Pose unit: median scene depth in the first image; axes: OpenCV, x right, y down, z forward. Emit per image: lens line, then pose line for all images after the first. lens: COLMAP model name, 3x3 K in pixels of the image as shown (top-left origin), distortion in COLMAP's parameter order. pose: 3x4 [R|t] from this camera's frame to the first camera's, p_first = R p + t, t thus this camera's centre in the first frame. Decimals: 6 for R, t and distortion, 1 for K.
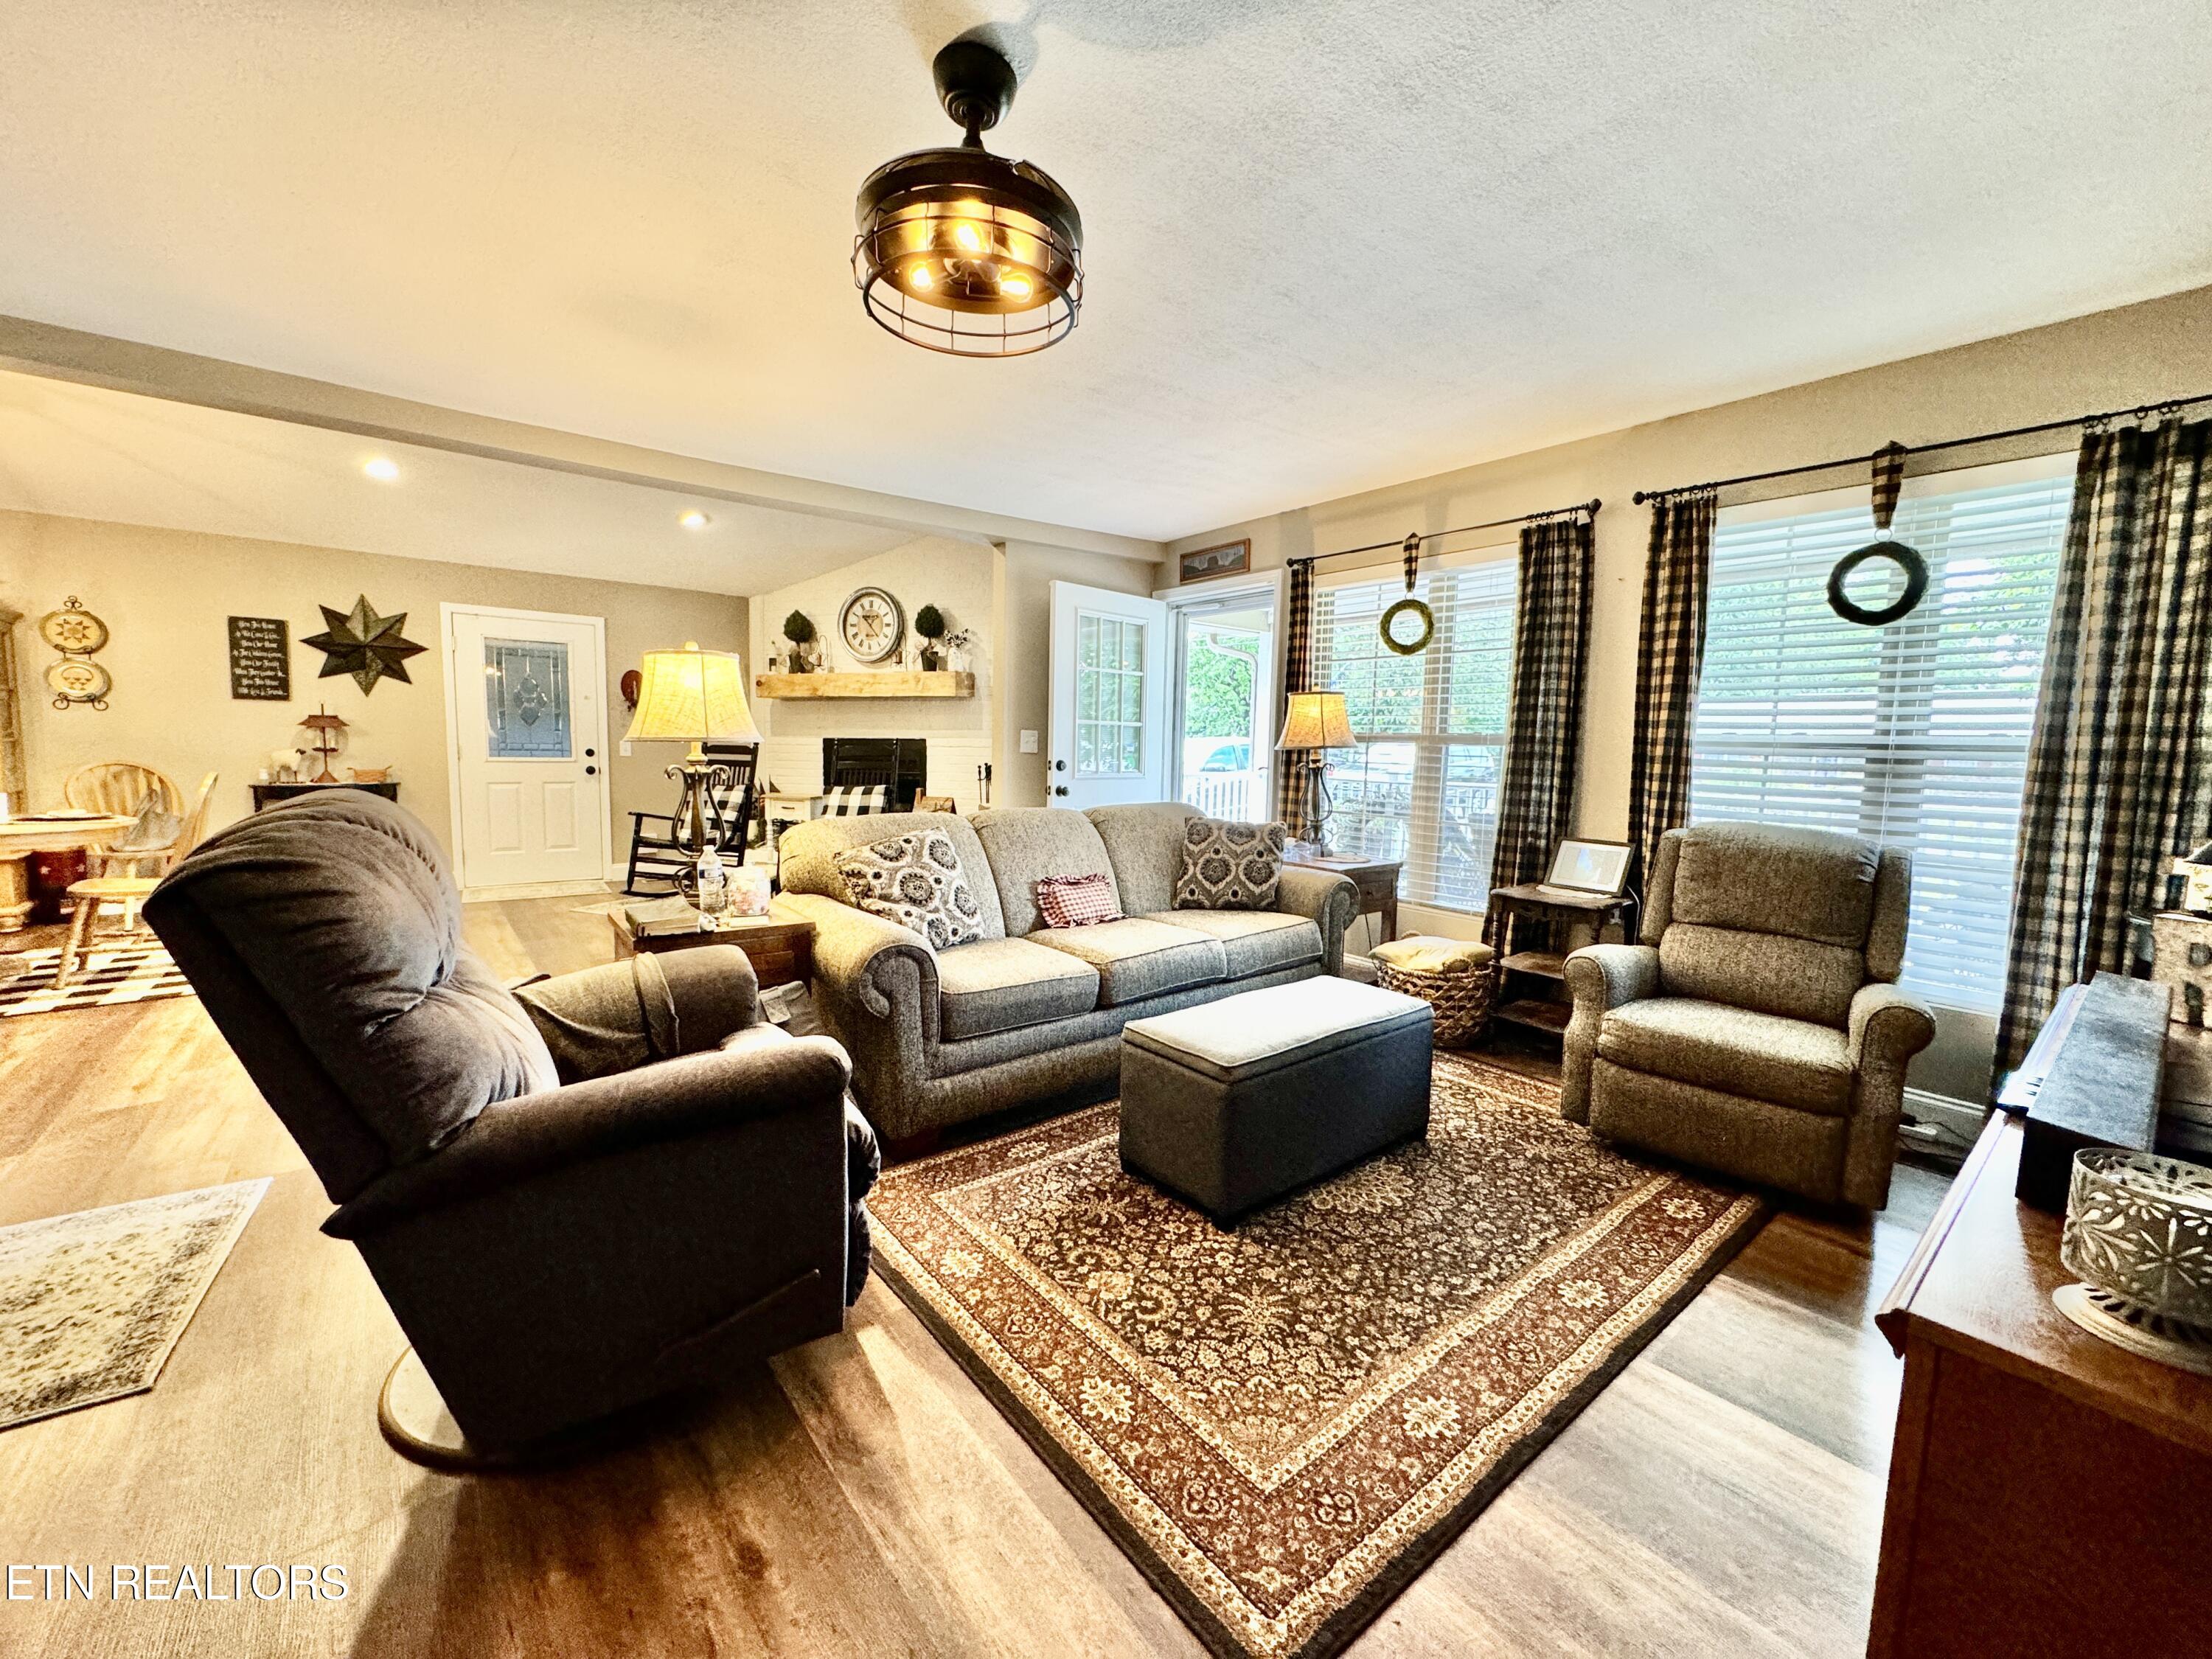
lens RADIAL K [[880.8, 0, 1106.7], [0, 880.8, 824.9], [0, 0, 1]] dist [-0.001110, -0.000449]
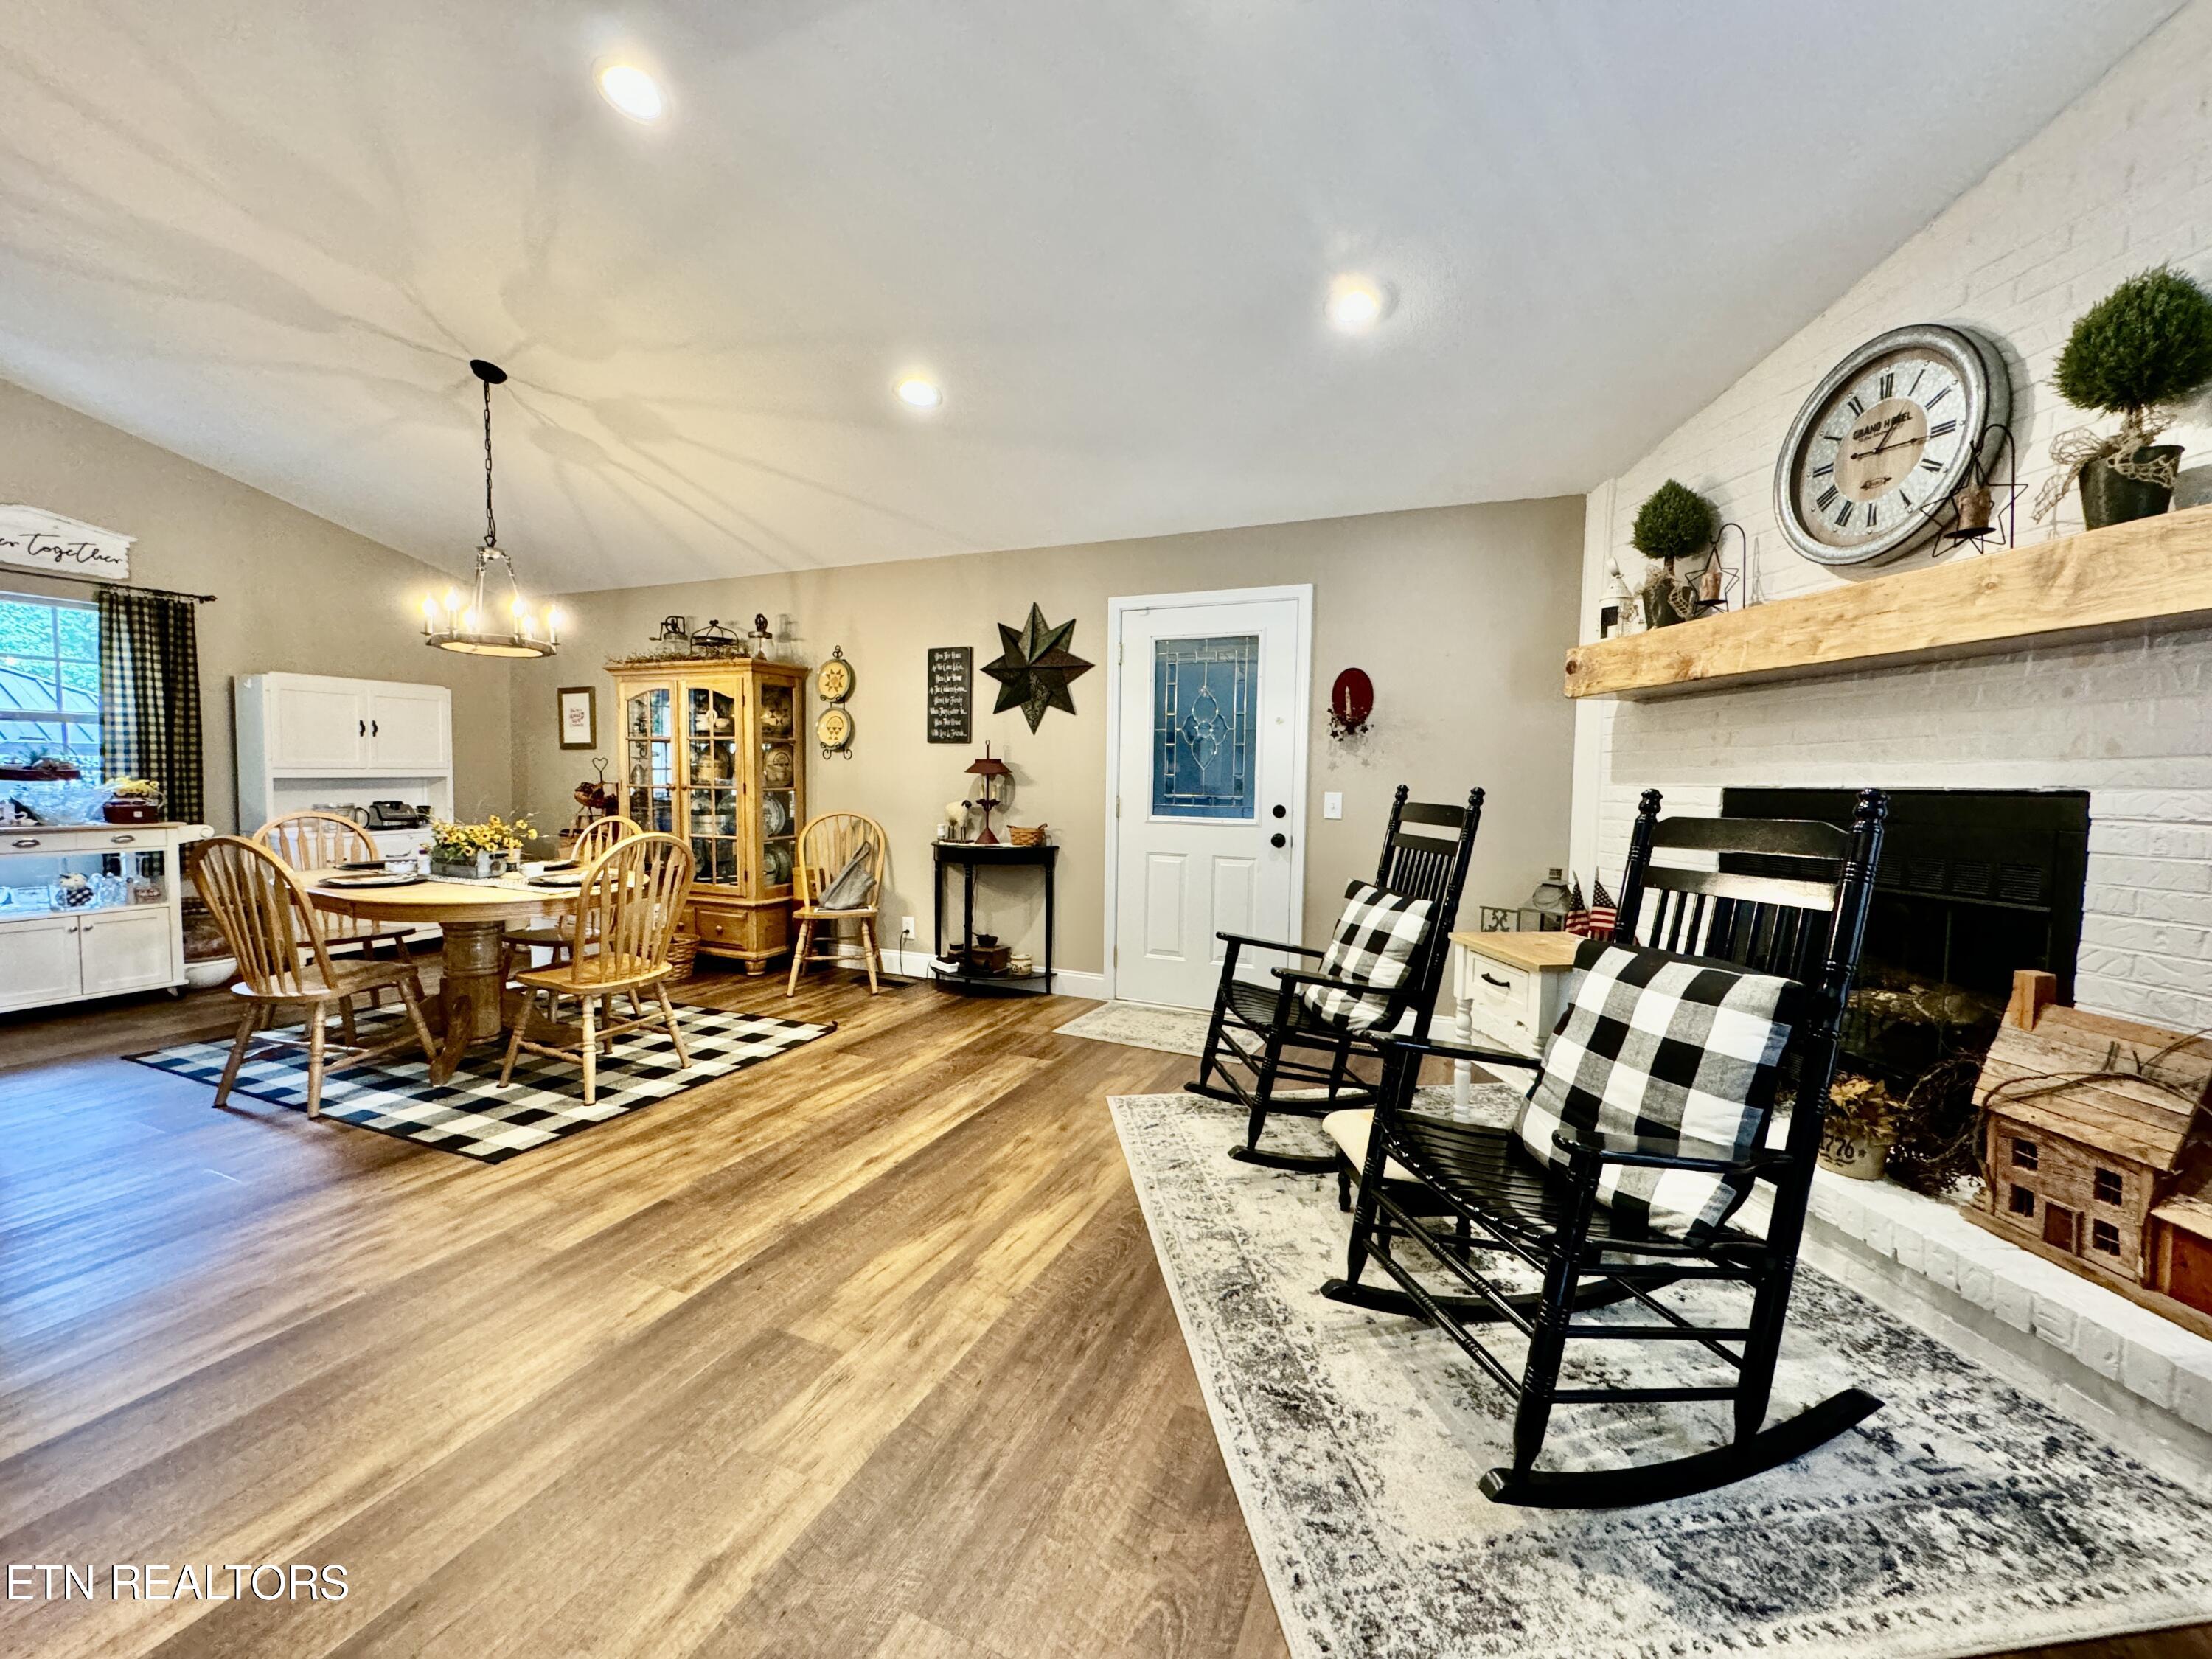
lens RADIAL K [[885.6, 0, 1105.4], [0, 885.6, 821.4], [0, 0, 1]] dist [-0.001607, -0.000648]
pose [[0.459668, 0.034305, -0.887428, -0.117048], [-0.086013, 0.996276, -0.006040, -0.069312], [0.883916, 0.079107, 0.460907, 0.693547]]
